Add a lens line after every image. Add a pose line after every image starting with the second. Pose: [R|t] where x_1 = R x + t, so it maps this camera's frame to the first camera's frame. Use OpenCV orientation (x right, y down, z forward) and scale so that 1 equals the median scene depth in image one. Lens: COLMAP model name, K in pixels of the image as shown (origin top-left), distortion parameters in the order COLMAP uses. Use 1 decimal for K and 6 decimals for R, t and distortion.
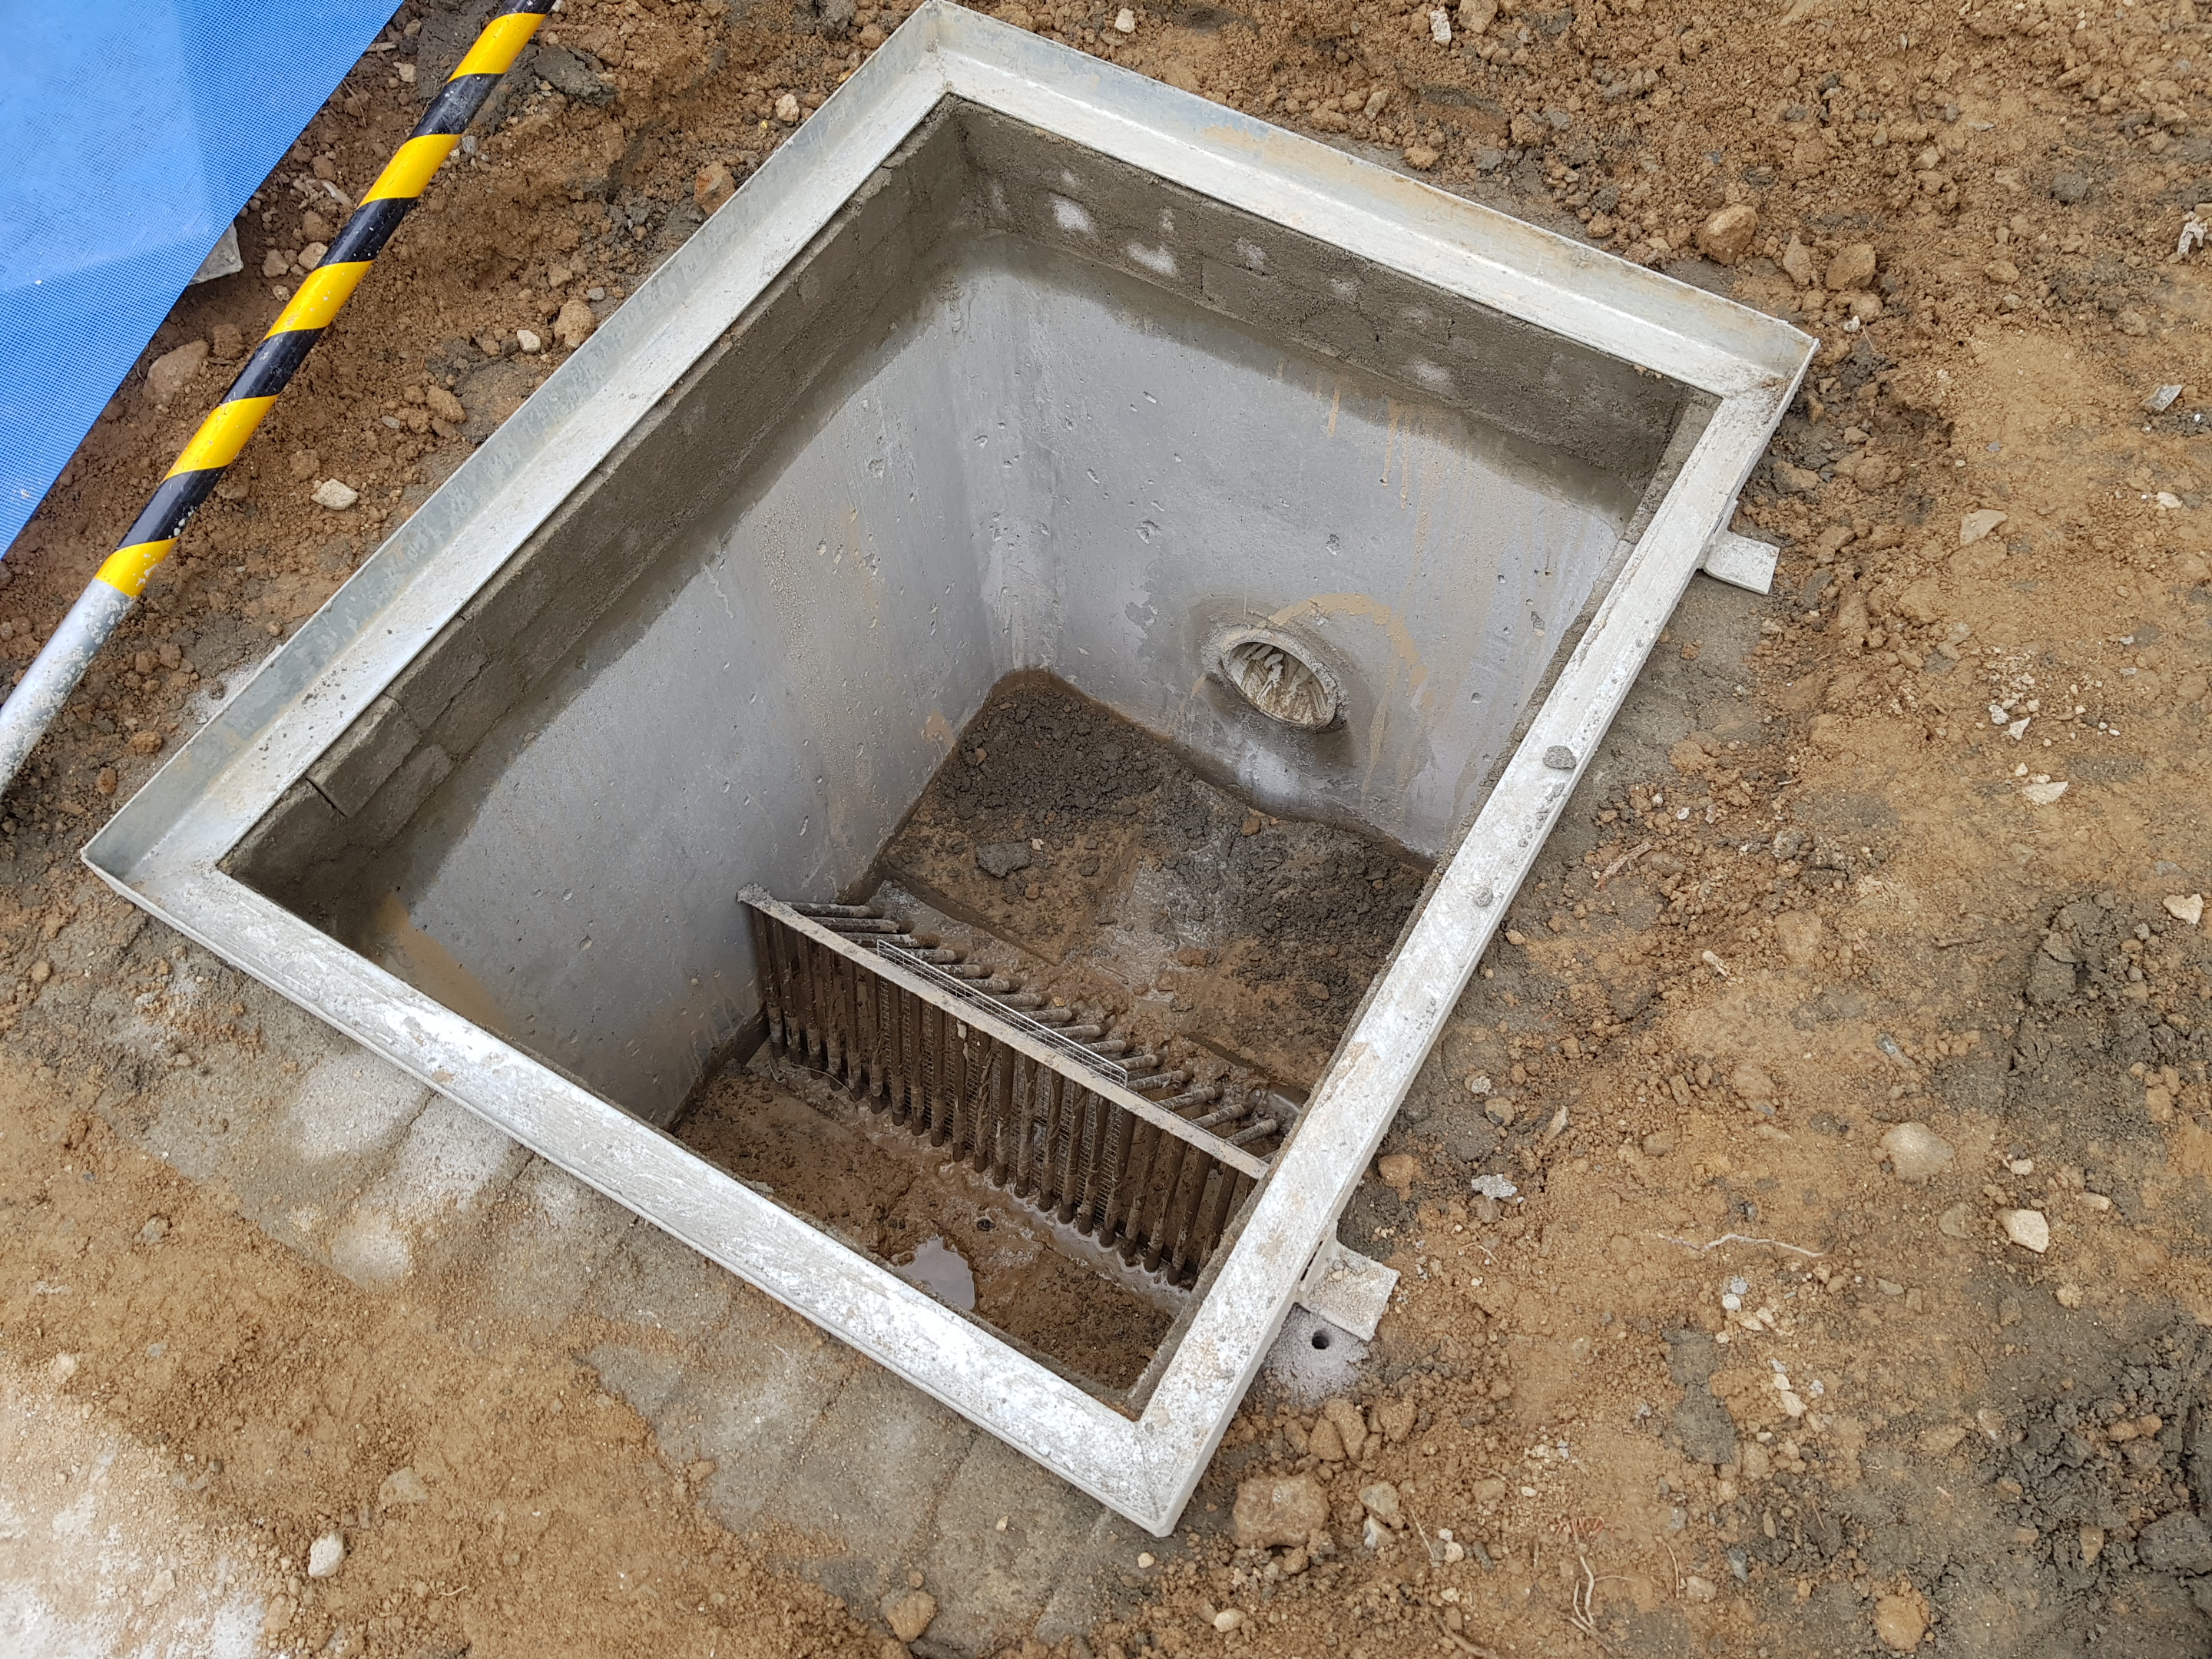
lens RADIAL K [[1699.1, 0, 1119.5], [0, 1699.1, 808.2], [0, 0, 1]] dist [0.116244, -0.174360]
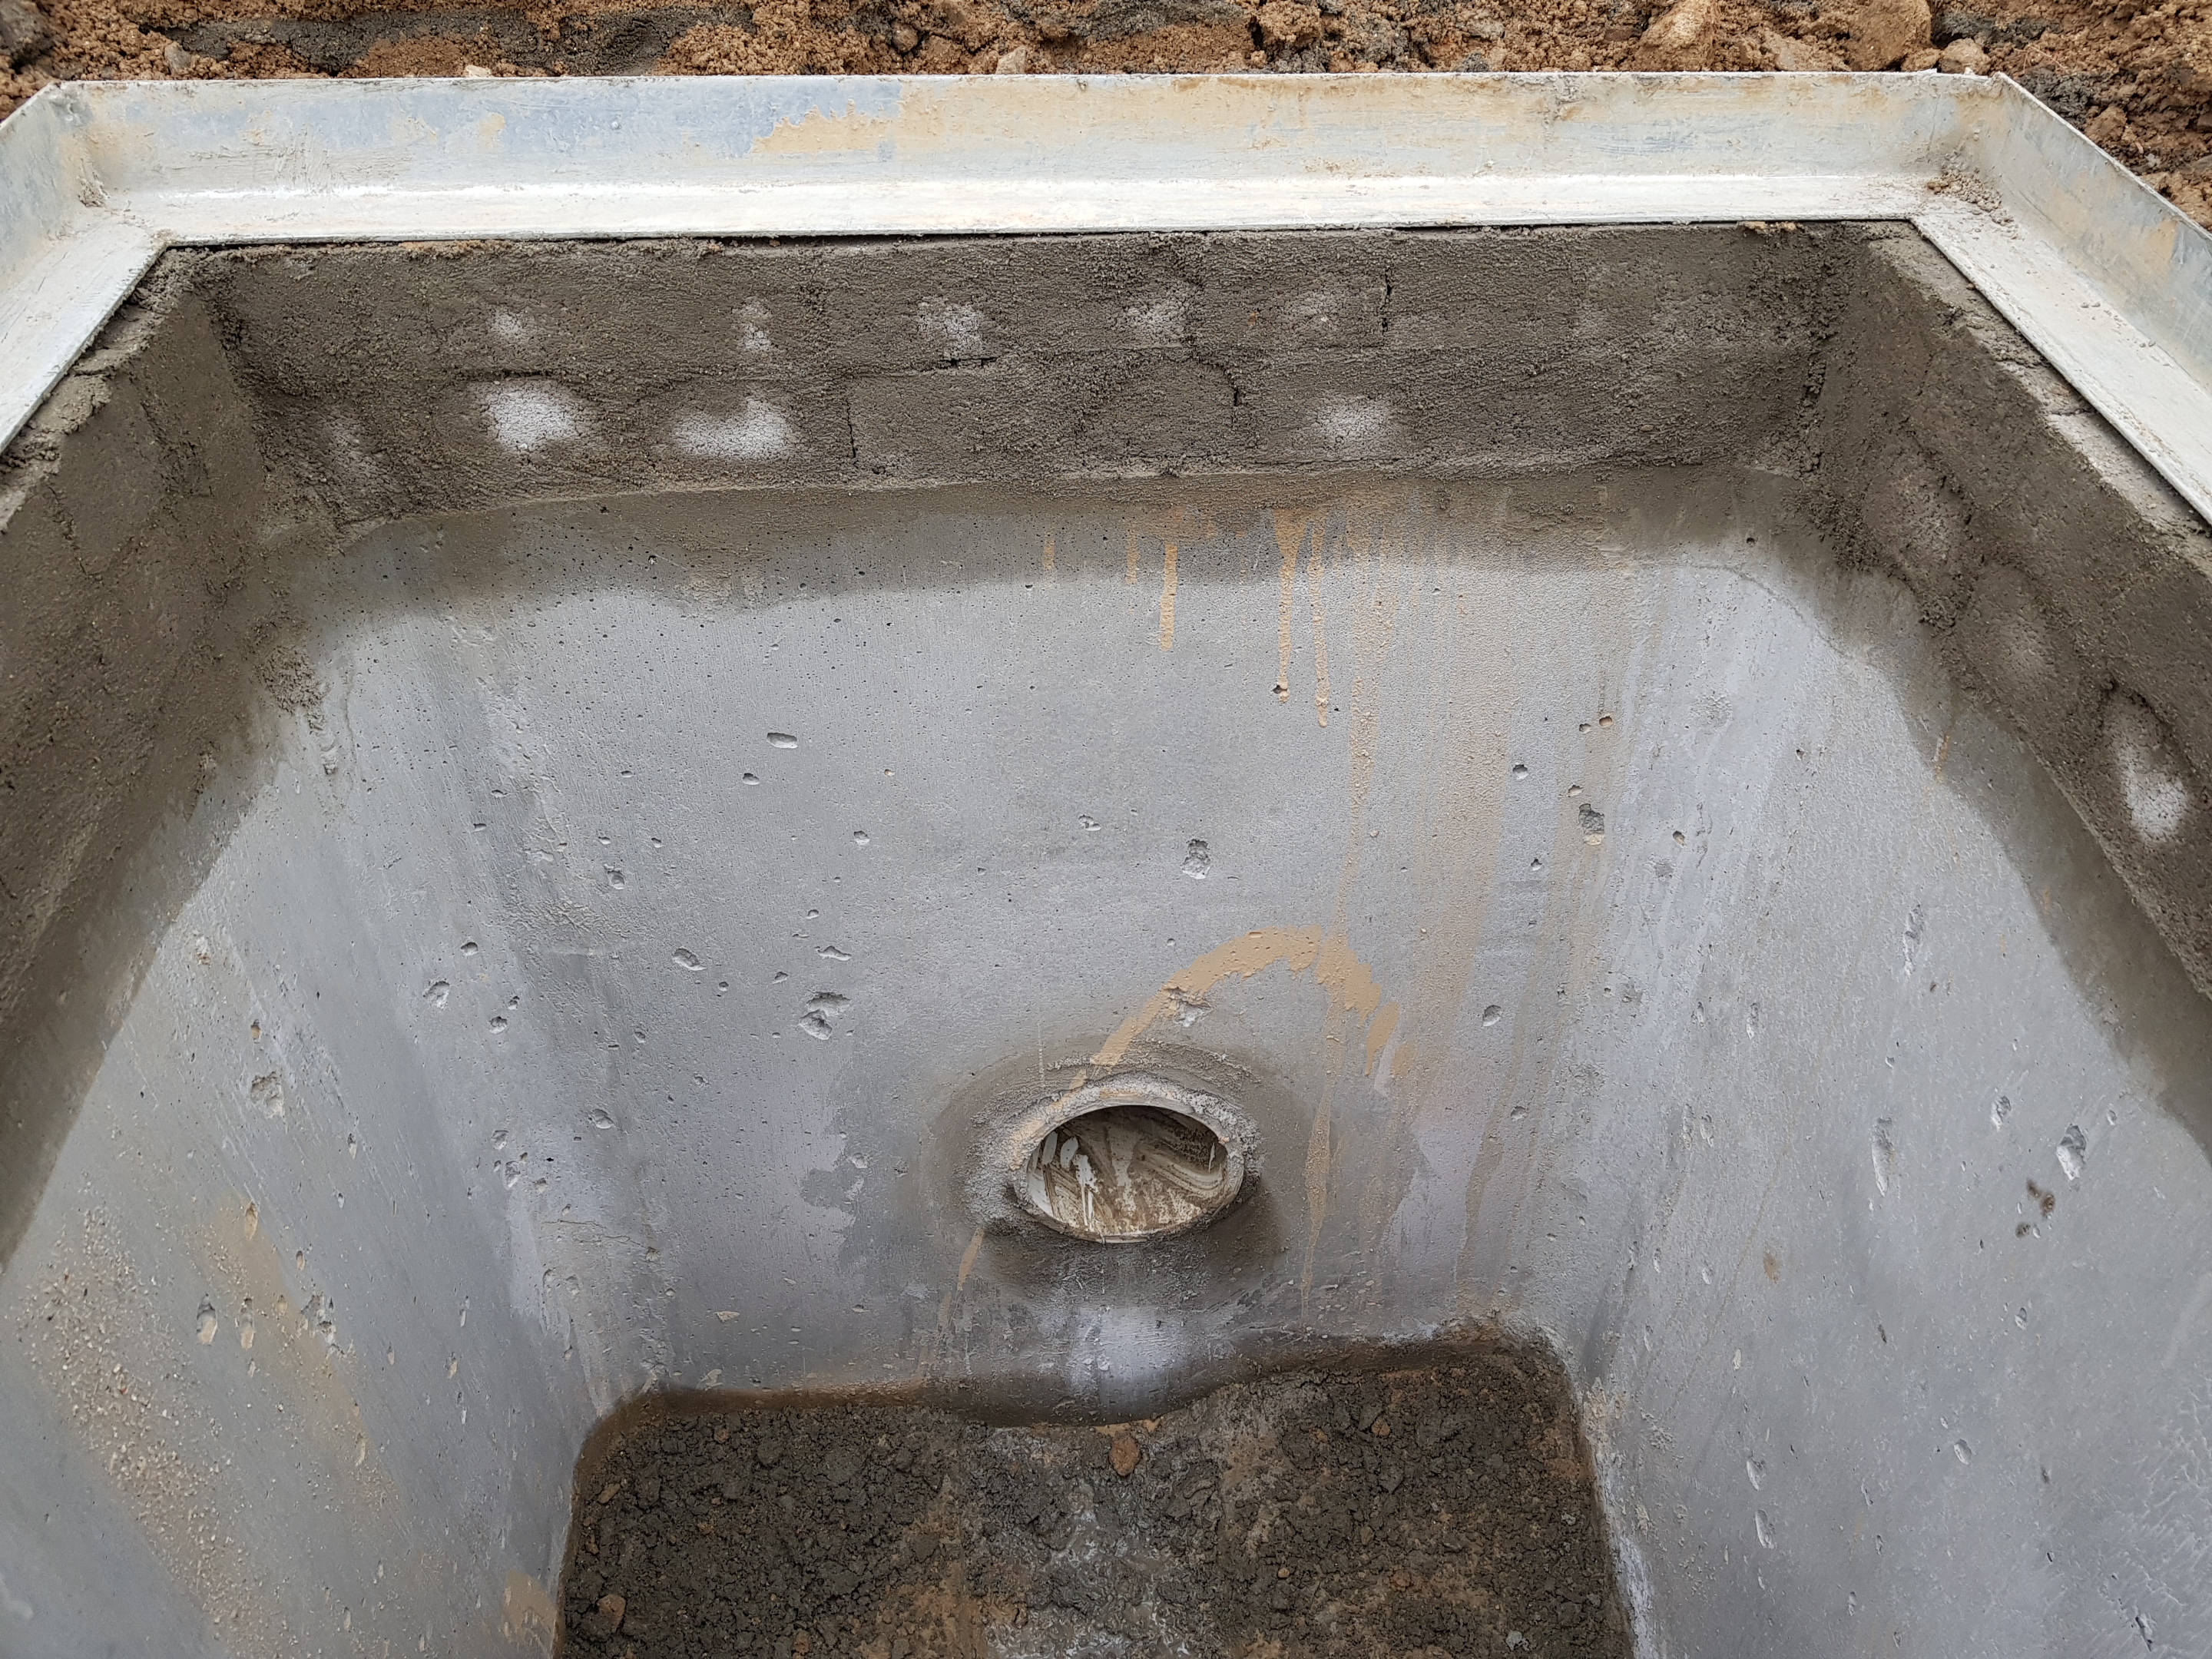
lens RADIAL K [[1699.1, 0, 1119.5], [0, 1699.1, 808.2], [0, 0, 1]] dist [0.116244, -0.174360]
pose [[0.817356, -0.352476, 0.455730, -0.150334], [0.484742, 0.848242, -0.213333, -0.069161], [-0.311375, 0.395281, 0.864175, 0.570899]]
